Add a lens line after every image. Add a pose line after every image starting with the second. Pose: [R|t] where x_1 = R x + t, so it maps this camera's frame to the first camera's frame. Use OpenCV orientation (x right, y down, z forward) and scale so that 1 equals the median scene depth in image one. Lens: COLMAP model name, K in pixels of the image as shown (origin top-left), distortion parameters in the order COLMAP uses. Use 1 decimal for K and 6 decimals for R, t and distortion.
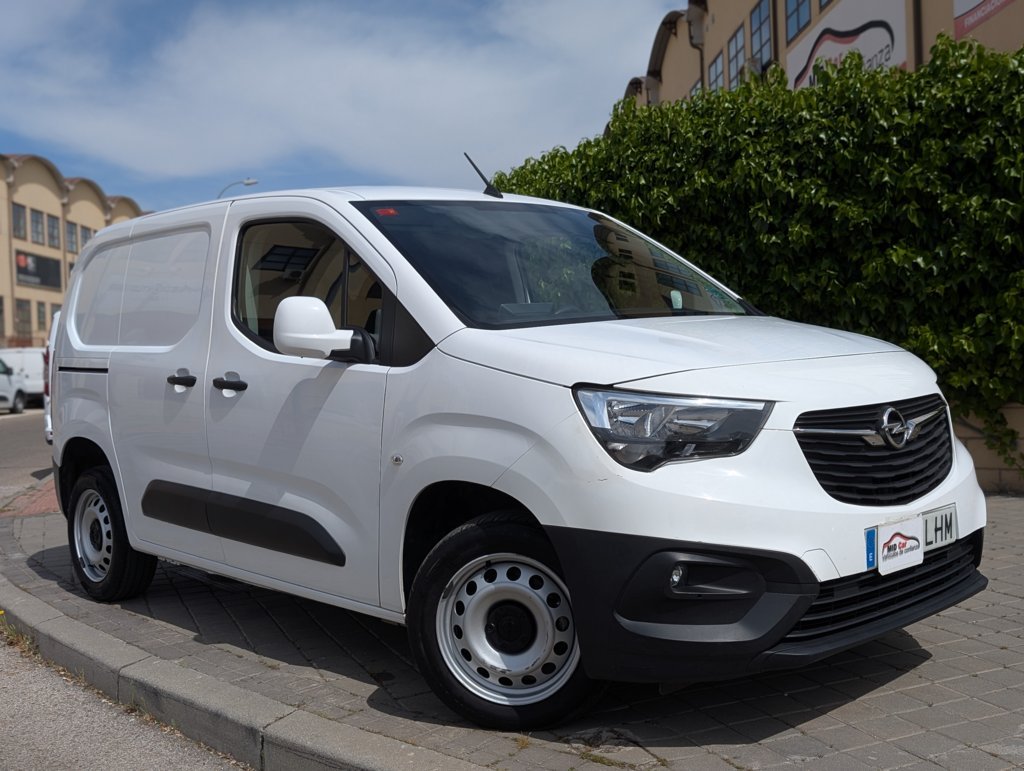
lens RADIAL K [[1121.5, 0, 503.7], [0, 1121.5, 375.9], [0, 0, 1]] dist [0.135916, -0.445804]
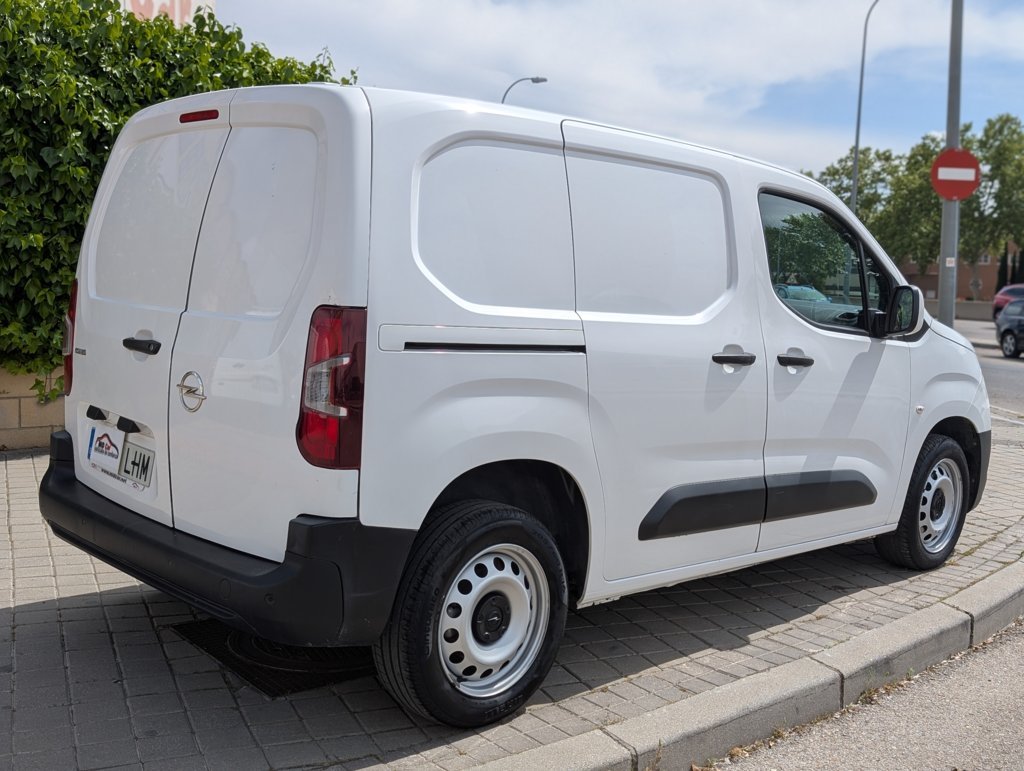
lens RADIAL K [[1121.5, 0, 503.7], [0, 1121.5, 375.9], [0, 0, 1]] dist [0.135916, -0.445804]
pose [[-0.035808, -0.054549, 0.997869, -1.209008], [-0.015040, 0.998426, 0.054040, -0.028720], [-0.999246, -0.013073, -0.036572, 1.284708]]
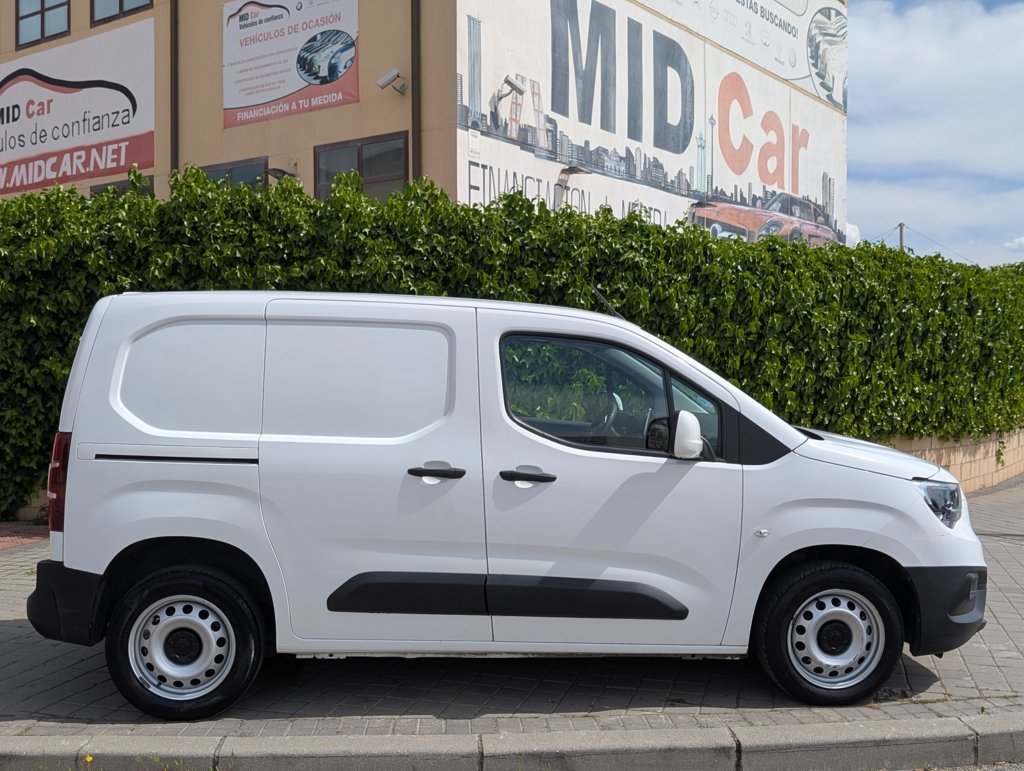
lens RADIAL K [[1121.5, 0, 503.7], [0, 1121.5, 375.9], [0, 0, 1]] dist [0.135916, -0.445804]
pose [[0.615667, 0.034209, 0.787264, -1.145873], [-0.012799, 0.999360, -0.033415, -0.055700], [-0.787903, 0.010496, 0.615710, 0.322555]]
